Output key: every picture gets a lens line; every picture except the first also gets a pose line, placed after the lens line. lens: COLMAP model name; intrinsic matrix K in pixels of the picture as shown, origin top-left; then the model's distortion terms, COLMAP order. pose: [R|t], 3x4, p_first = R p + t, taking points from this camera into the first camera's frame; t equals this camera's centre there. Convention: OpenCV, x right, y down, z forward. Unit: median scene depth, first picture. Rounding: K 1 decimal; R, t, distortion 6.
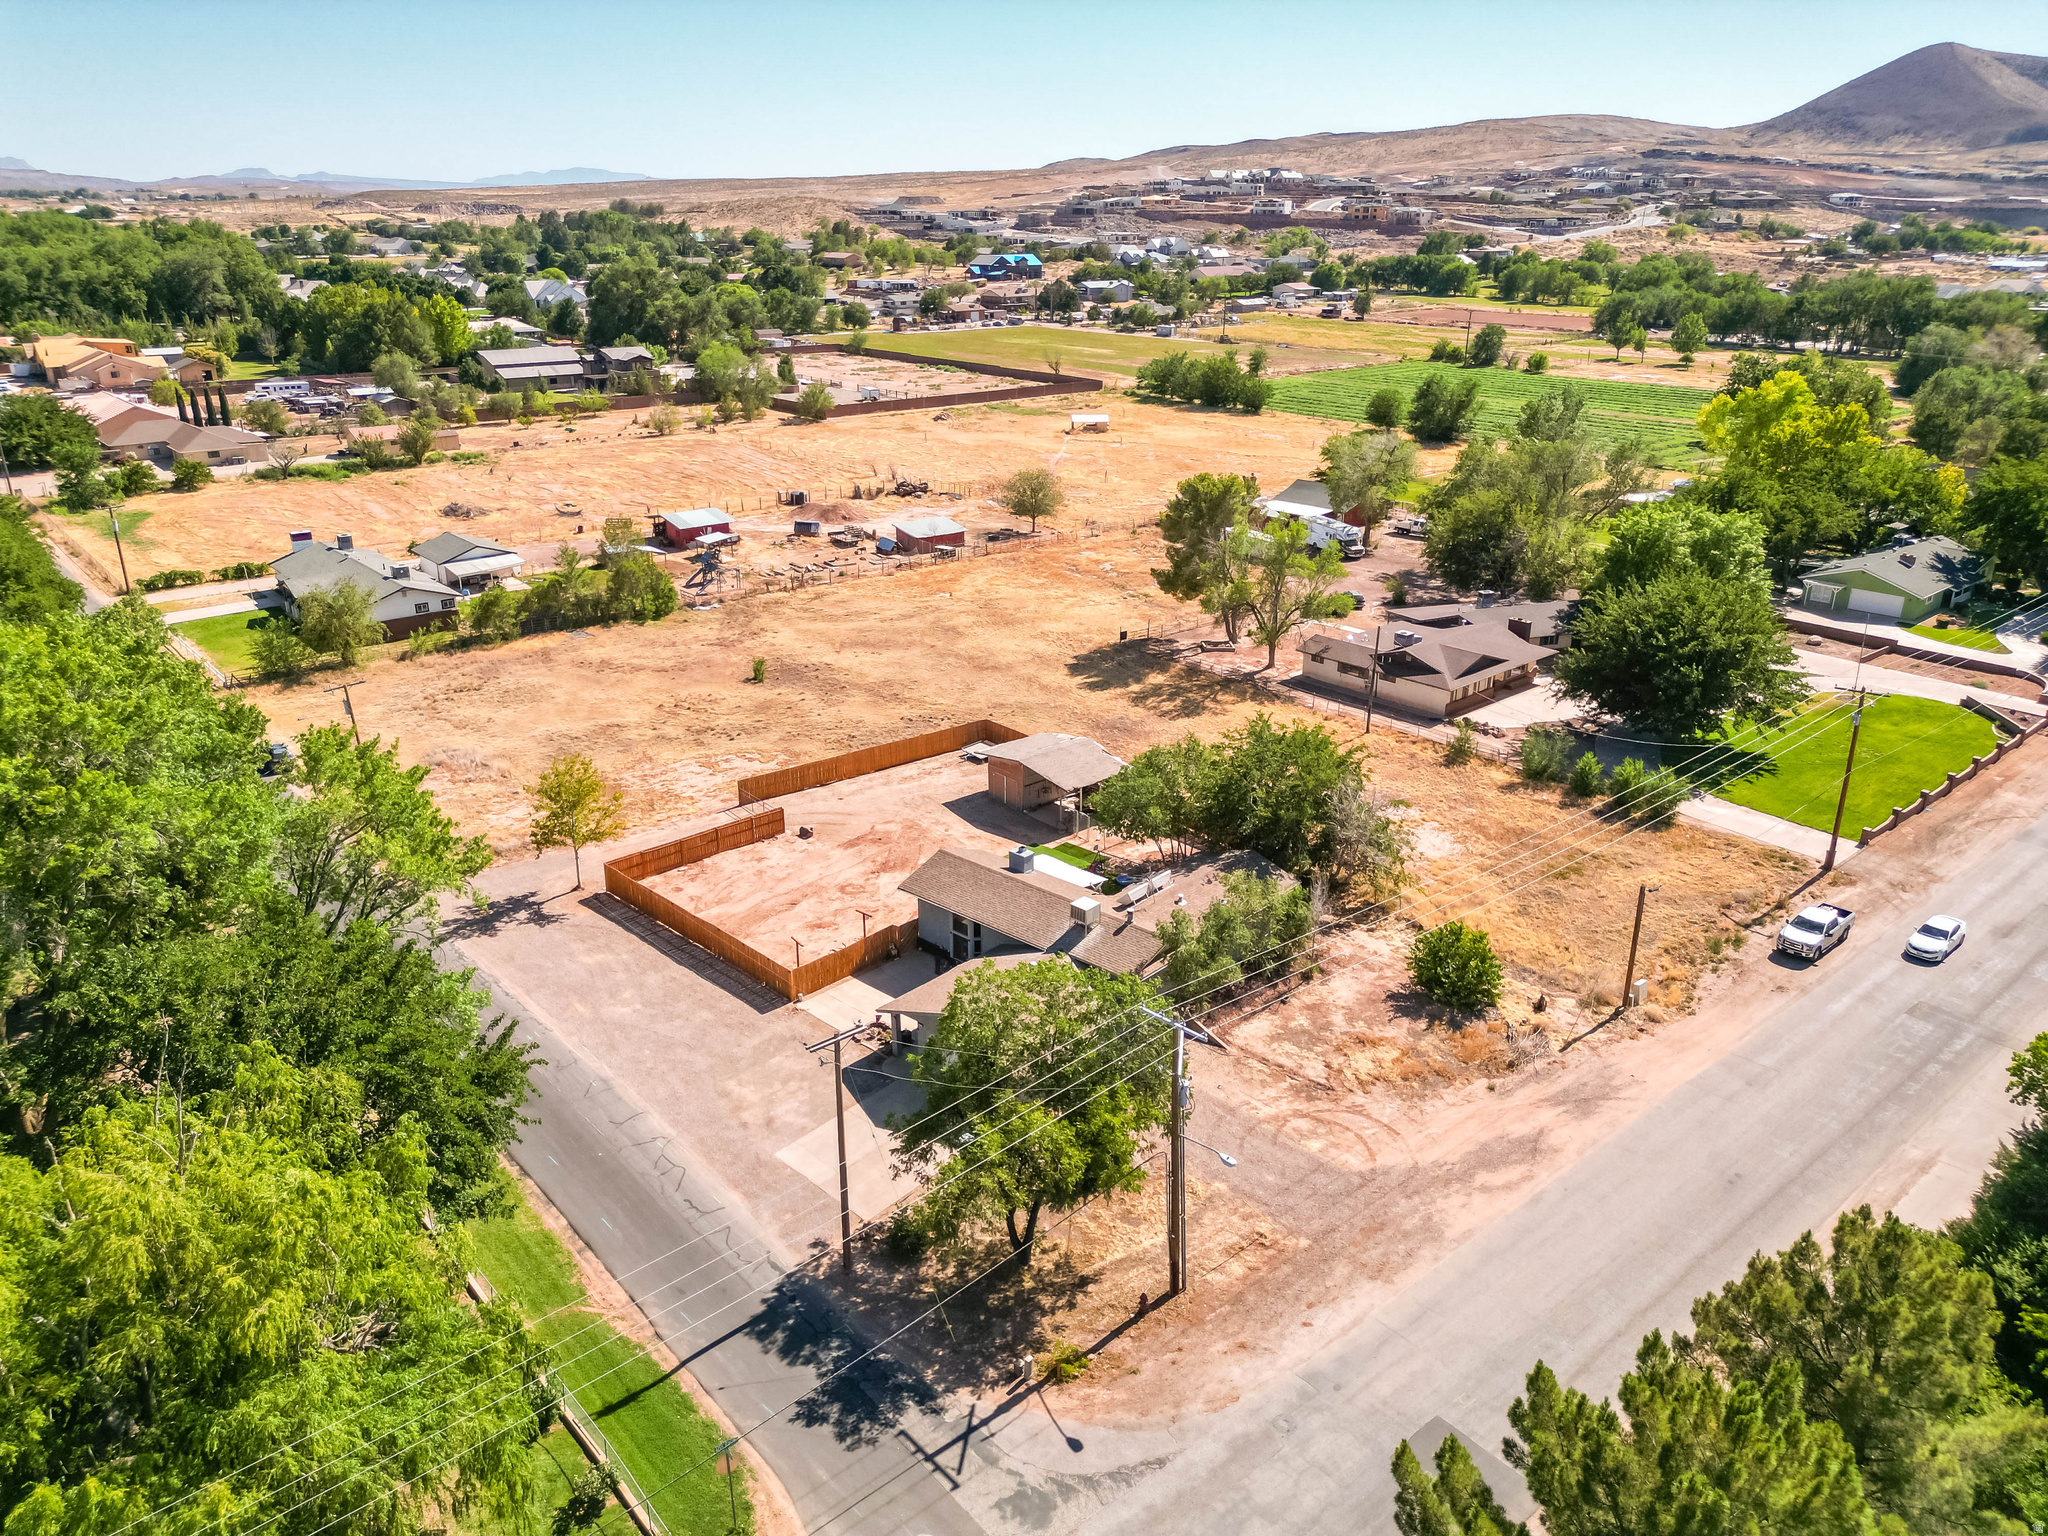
lens RADIAL K [[1439.8, 0, 1026.5], [0, 1439.8, 764.6], [0, 0, 1]] dist [0.078401, -0.078041]
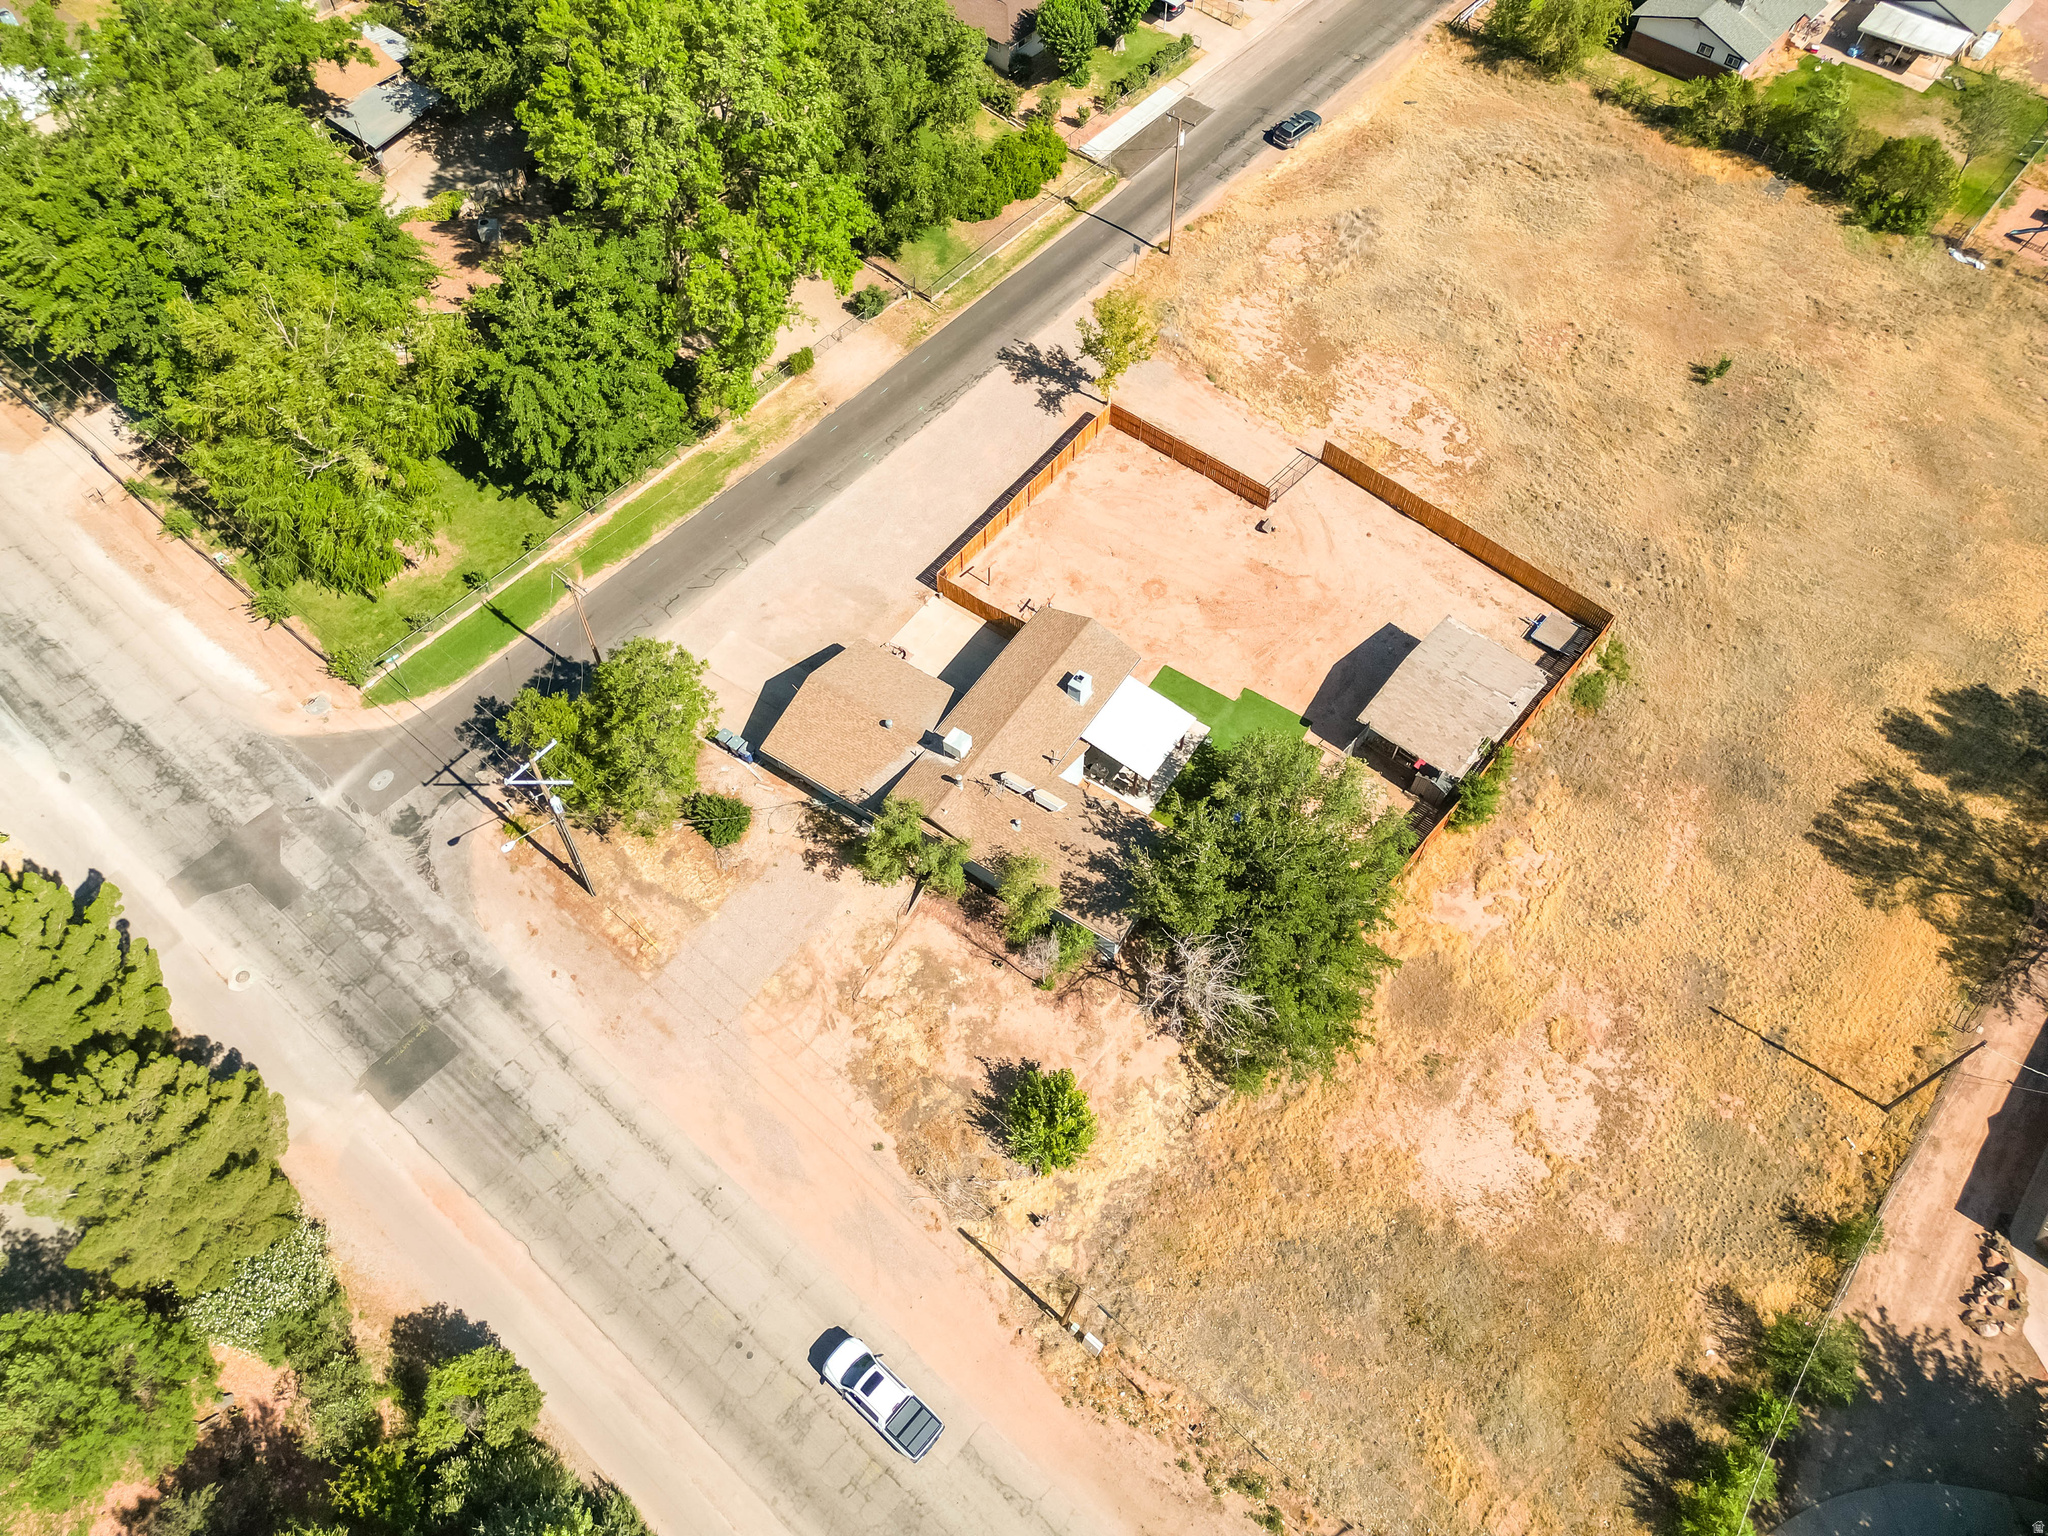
lens RADIAL K [[1439.8, 0, 1026.5], [0, 1439.8, 764.6], [0, 0, 1]] dist [0.078401, -0.078041]
pose [[0.148479, 0.824413, -0.546165, 0.610138], [-0.365648, 0.558915, 0.744255, -0.662248], [0.918834, 0.089199, 0.384432, 0.617916]]
